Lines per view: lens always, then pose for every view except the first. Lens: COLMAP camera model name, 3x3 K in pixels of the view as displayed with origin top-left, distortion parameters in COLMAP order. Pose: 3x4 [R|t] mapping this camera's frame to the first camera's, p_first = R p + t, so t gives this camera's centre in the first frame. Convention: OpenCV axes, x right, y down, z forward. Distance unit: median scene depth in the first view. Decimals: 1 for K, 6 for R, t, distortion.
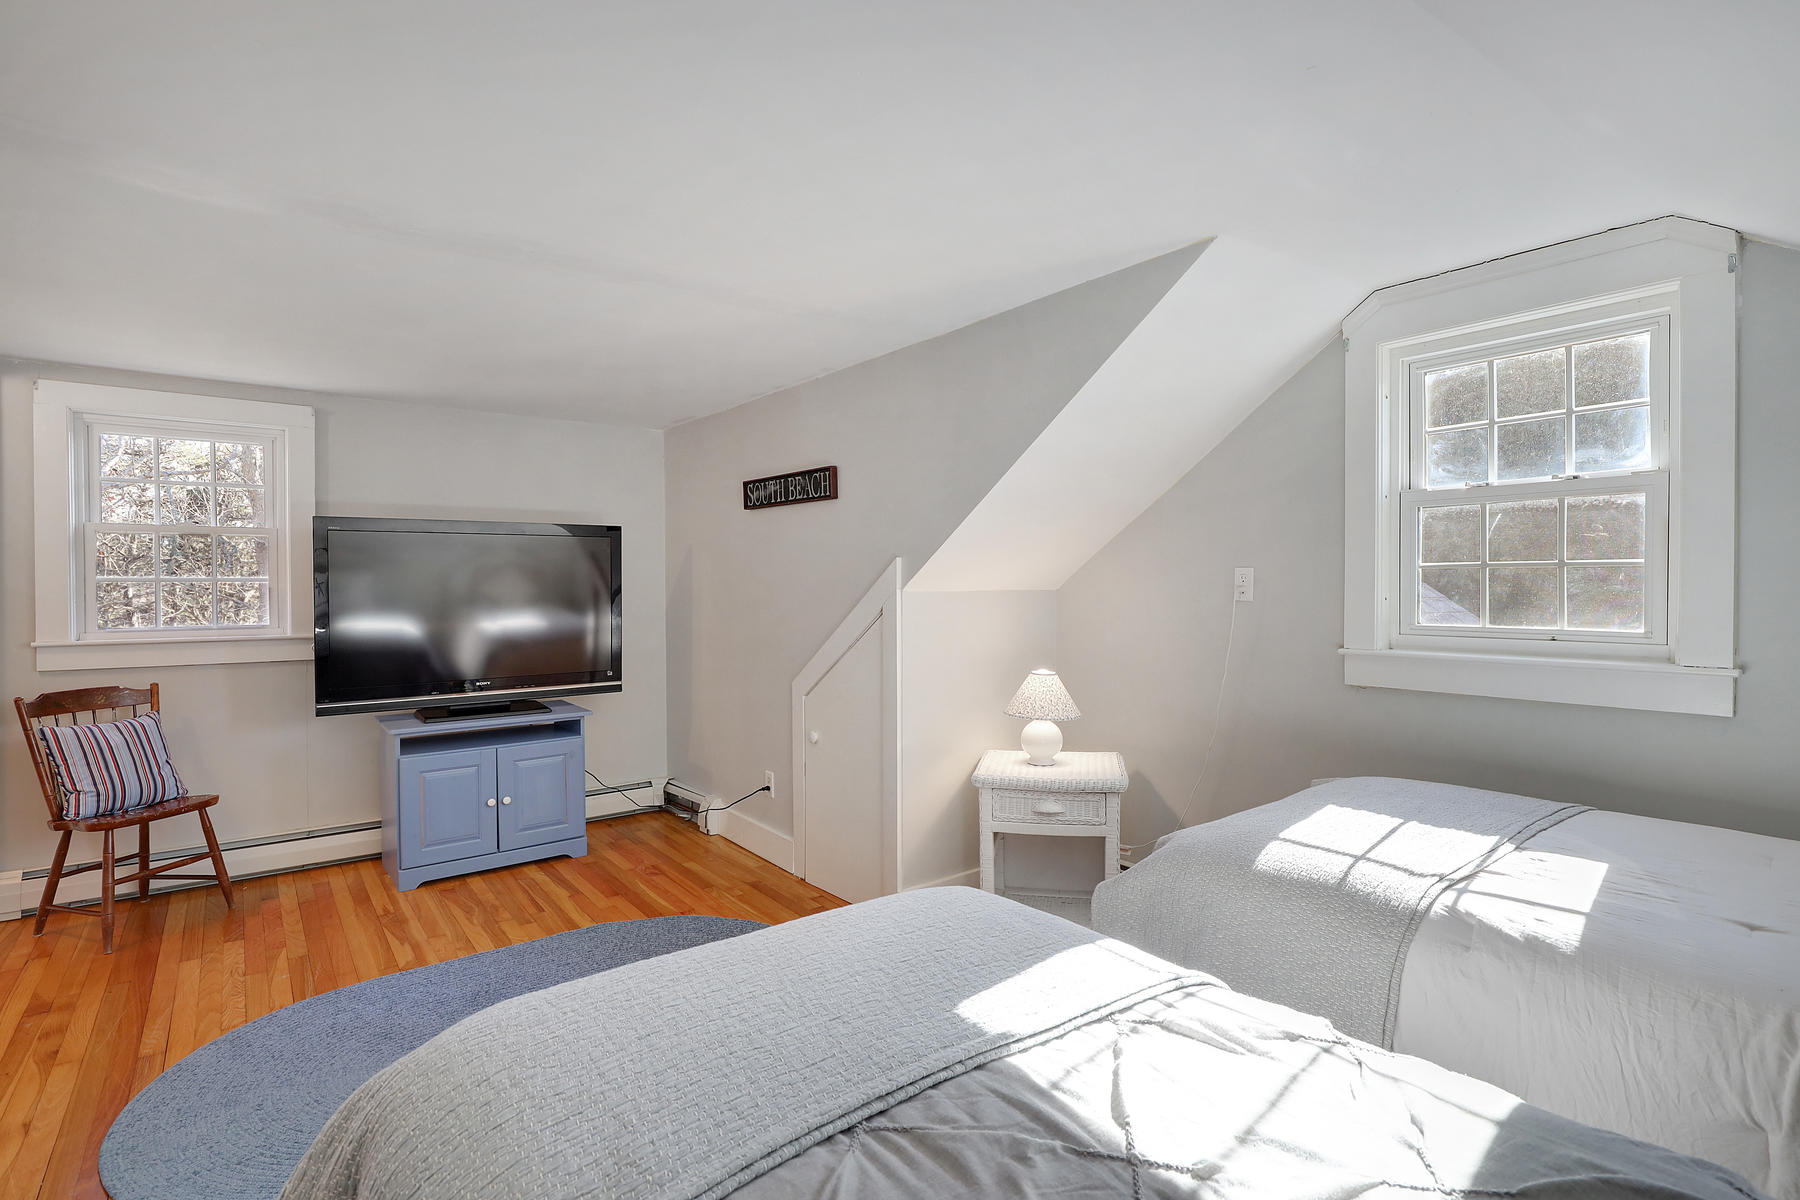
lens RADIAL K [[881.2, 0, 901.6], [0, 881.2, 587.9], [0, 0, 1]] dist [0.001670, -0.000194]
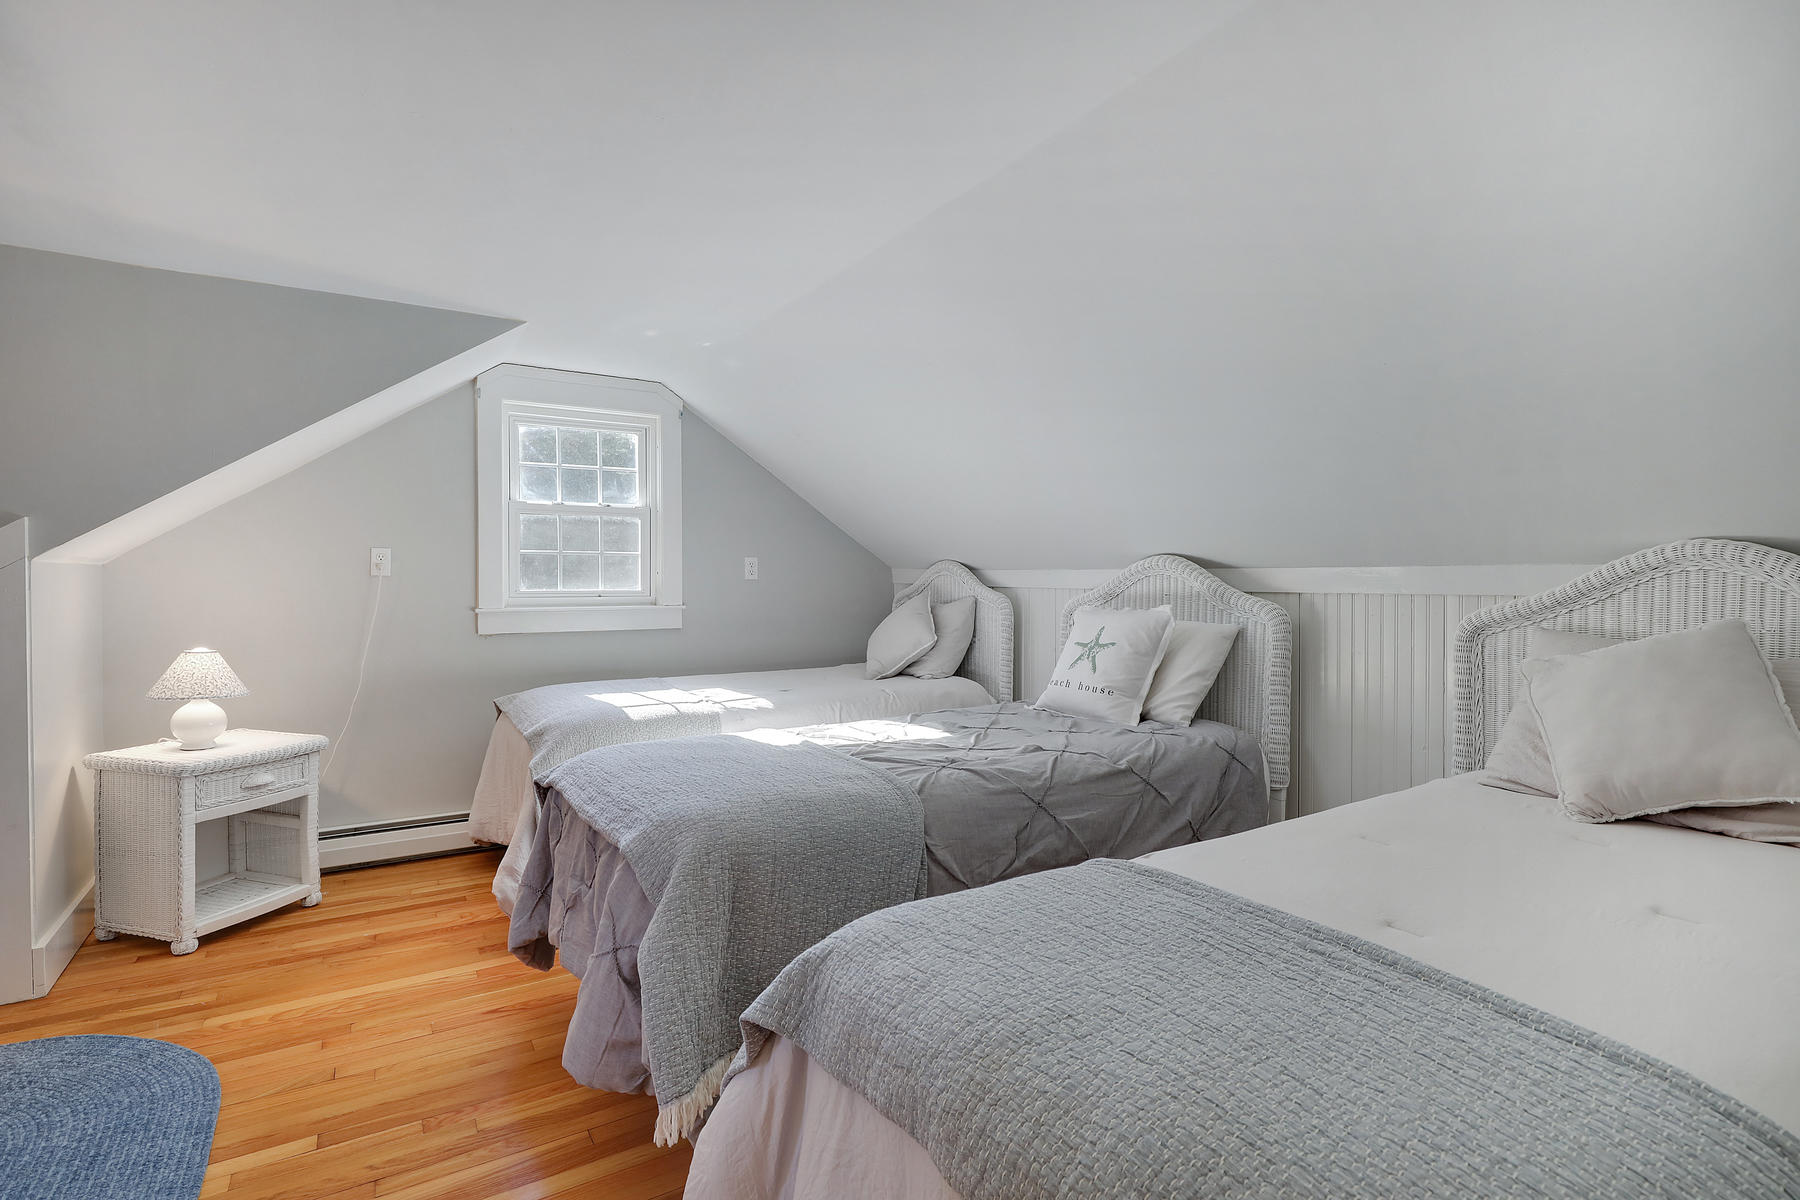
lens RADIAL K [[881.2, 0, 901.2], [0, 881.2, 598.0], [0, 0, 1]] dist [0.001670, -0.000194]
pose [[0.094531, -0.008617, 0.995485, -0.855863], [0.006627, 0.999946, 0.008026, 0.046143], [-0.995500, 0.005839, 0.094583, 0.208322]]
